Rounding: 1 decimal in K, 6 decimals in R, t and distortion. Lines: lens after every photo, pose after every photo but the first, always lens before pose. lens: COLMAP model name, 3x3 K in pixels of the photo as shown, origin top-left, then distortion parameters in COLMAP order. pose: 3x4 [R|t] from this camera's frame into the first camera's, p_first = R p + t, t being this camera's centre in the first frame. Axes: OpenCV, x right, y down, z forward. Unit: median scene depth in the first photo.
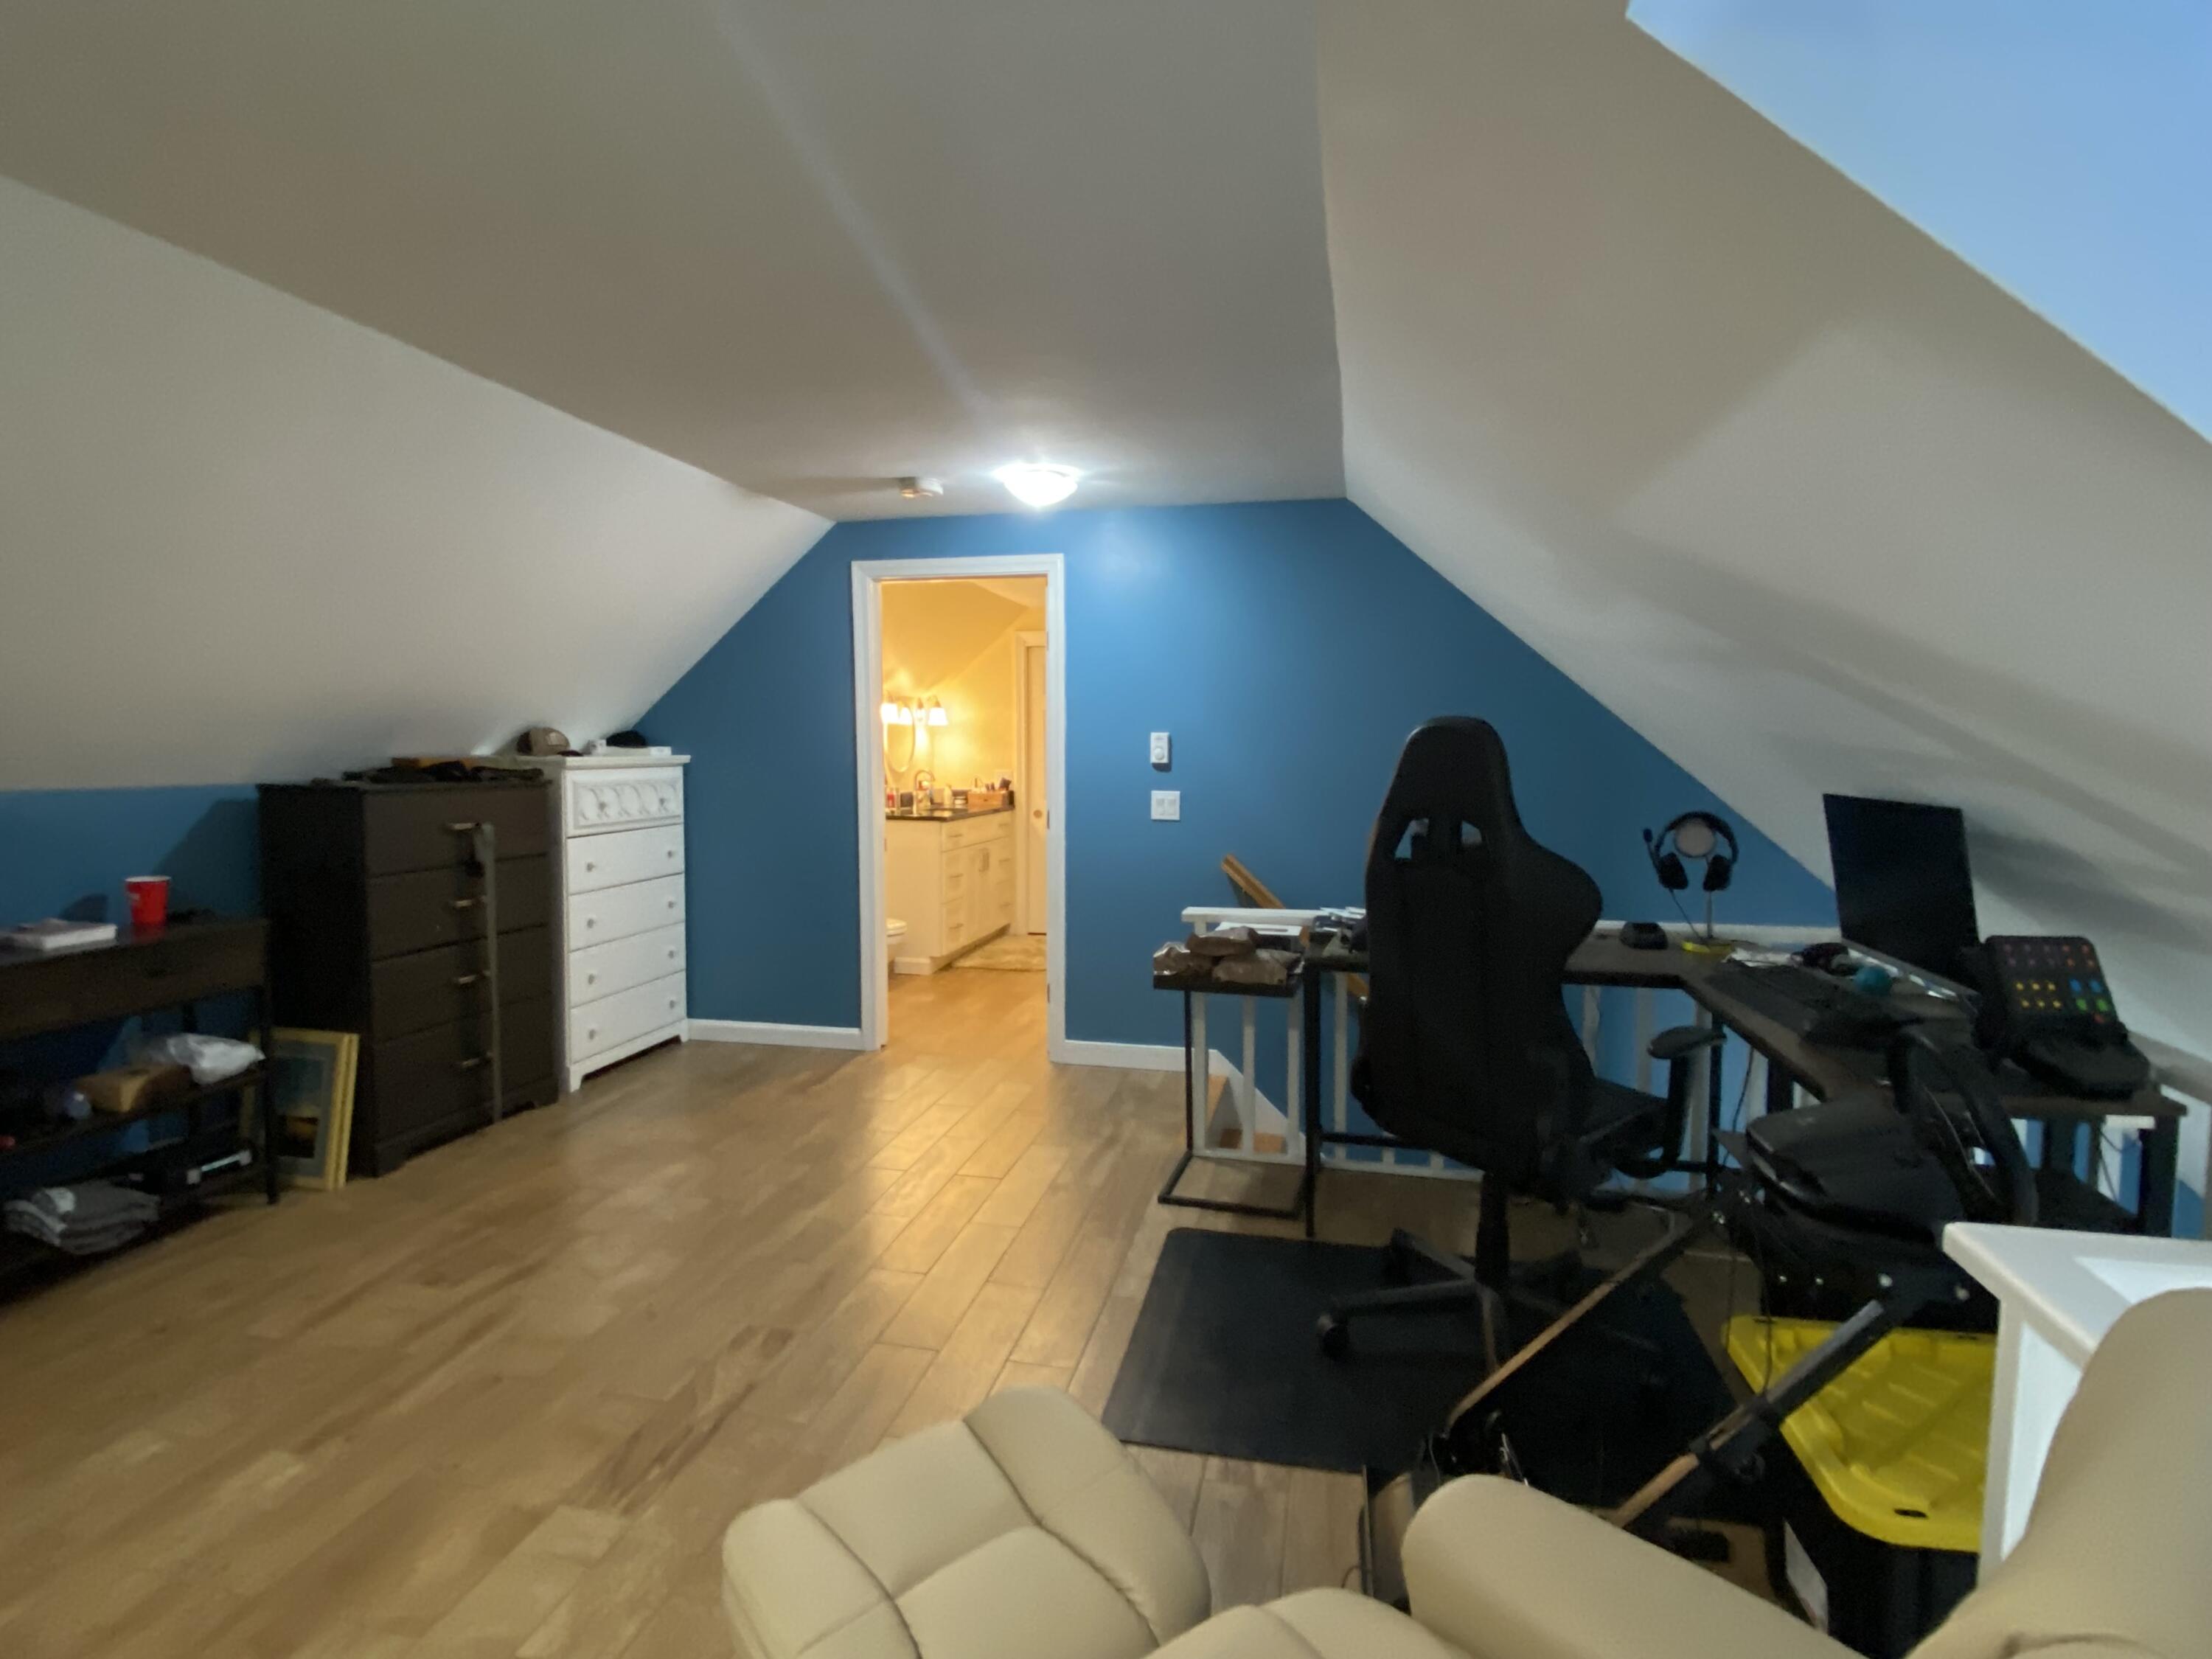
lens RADIAL K [[1134.4, 0, 1105.5], [0, 1134.4, 822.0], [0, 0, 1]] dist [0.049169, -0.000888]
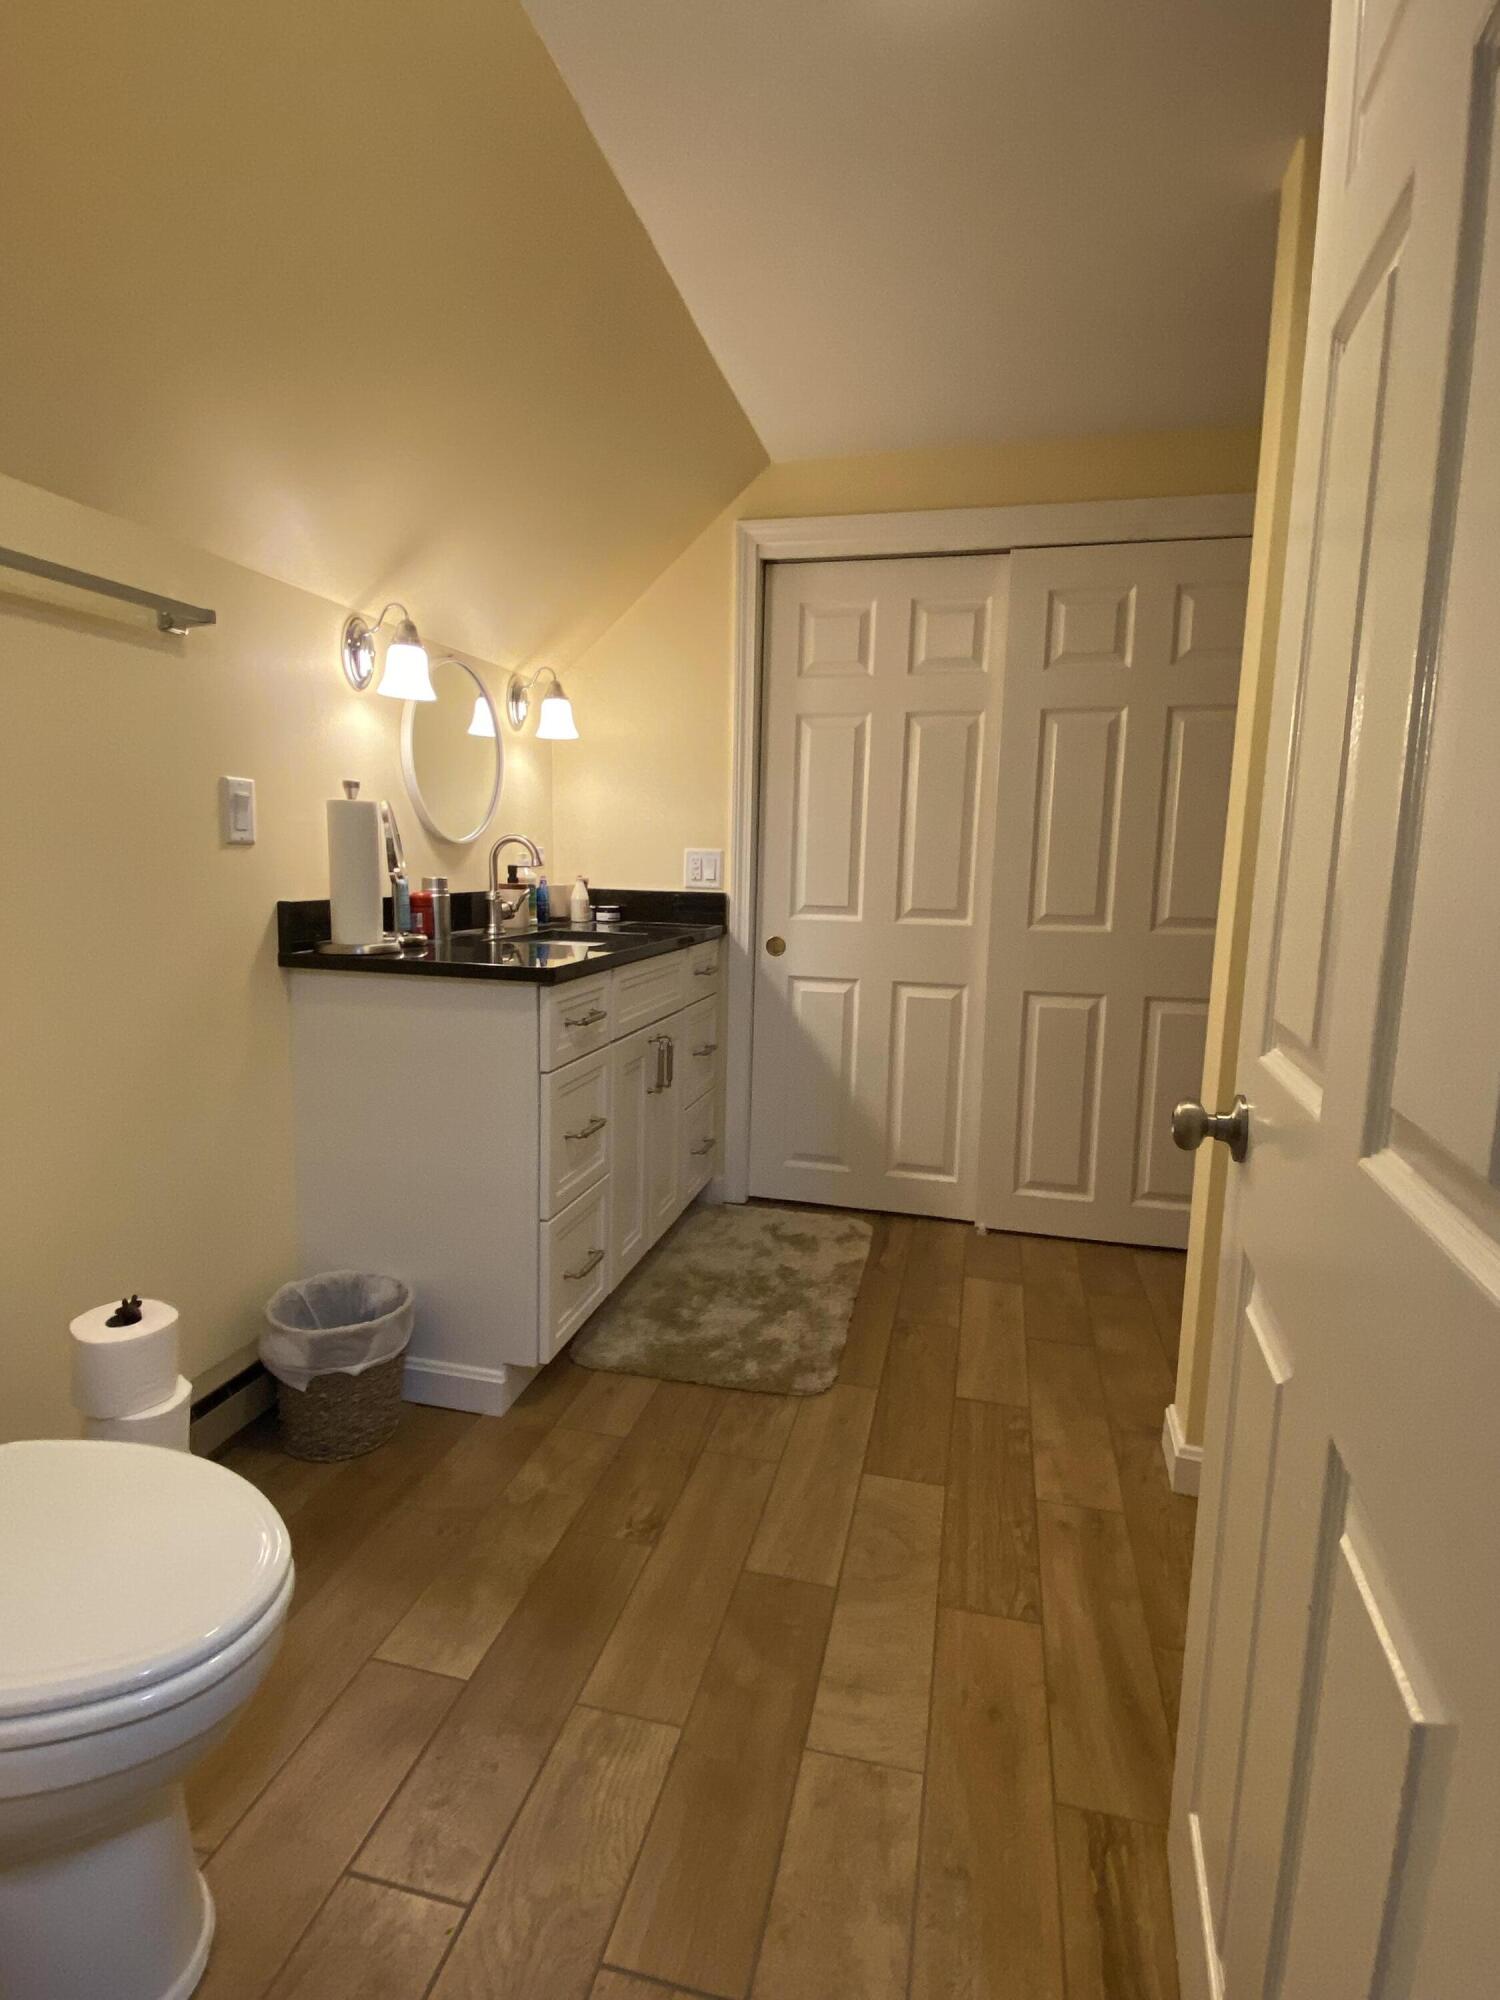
lens RADIAL K [[1025.7, 0, 752.6], [0, 1025.7, 1004.6], [0, 0, 1]] dist [0.049169, -0.000888]
pose [[0.999738, 0.022582, 0.003619, -0.071941], [-0.022800, 0.996489, 0.080564, -0.017144], [-0.001787, -0.080625, 0.996743, 0.601830]]
